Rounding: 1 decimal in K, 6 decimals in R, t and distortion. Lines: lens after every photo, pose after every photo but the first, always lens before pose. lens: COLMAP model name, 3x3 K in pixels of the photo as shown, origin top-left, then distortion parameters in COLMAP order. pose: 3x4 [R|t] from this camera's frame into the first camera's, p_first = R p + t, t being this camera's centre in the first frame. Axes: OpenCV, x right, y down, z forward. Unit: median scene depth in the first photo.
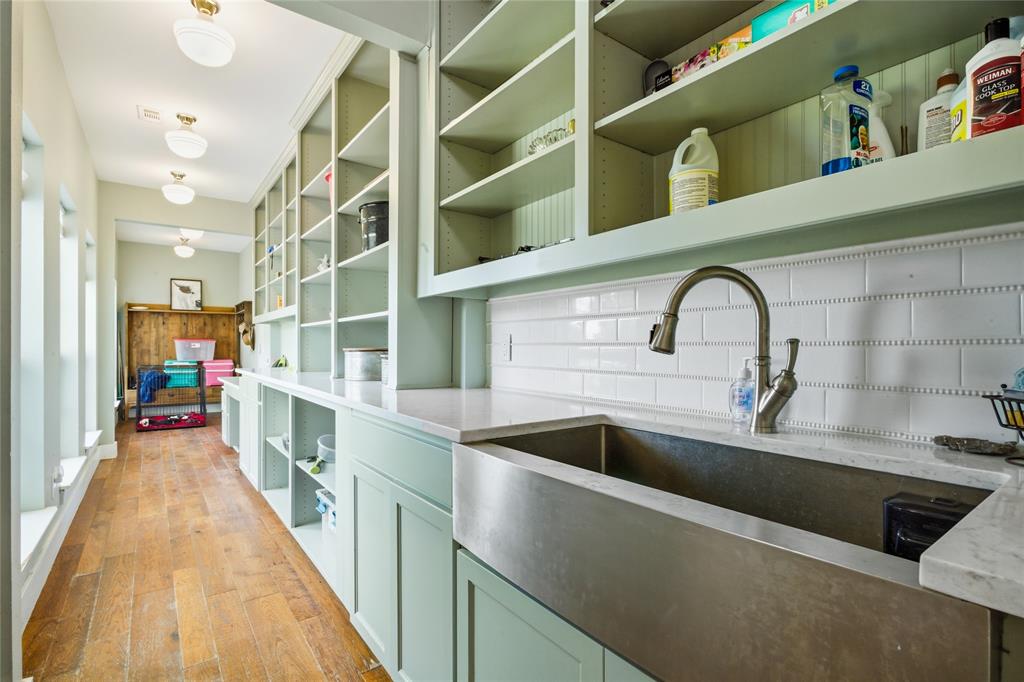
lens RADIAL K [[477.5, 0, 512.0], [0, 477.5, 341.0], [0, 0, 1]] dist [-0.000313, -0.000074]
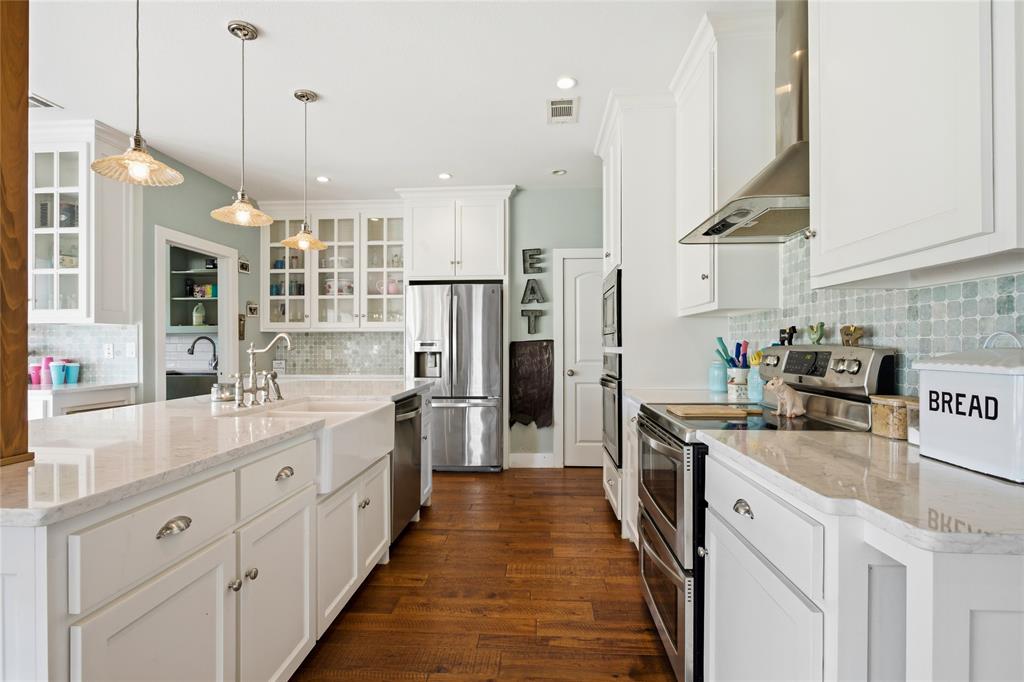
lens RADIAL K [[477.5, 0, 512.0], [0, 477.5, 341.0], [0, 0, 1]] dist [-0.000313, -0.000074]
pose [[0.651499, 0.002451, 0.758646, -1.188300], [-0.002675, 0.999996, -0.000933, -0.112510], [-0.758645, -0.001422, 0.651503, -4.454368]]
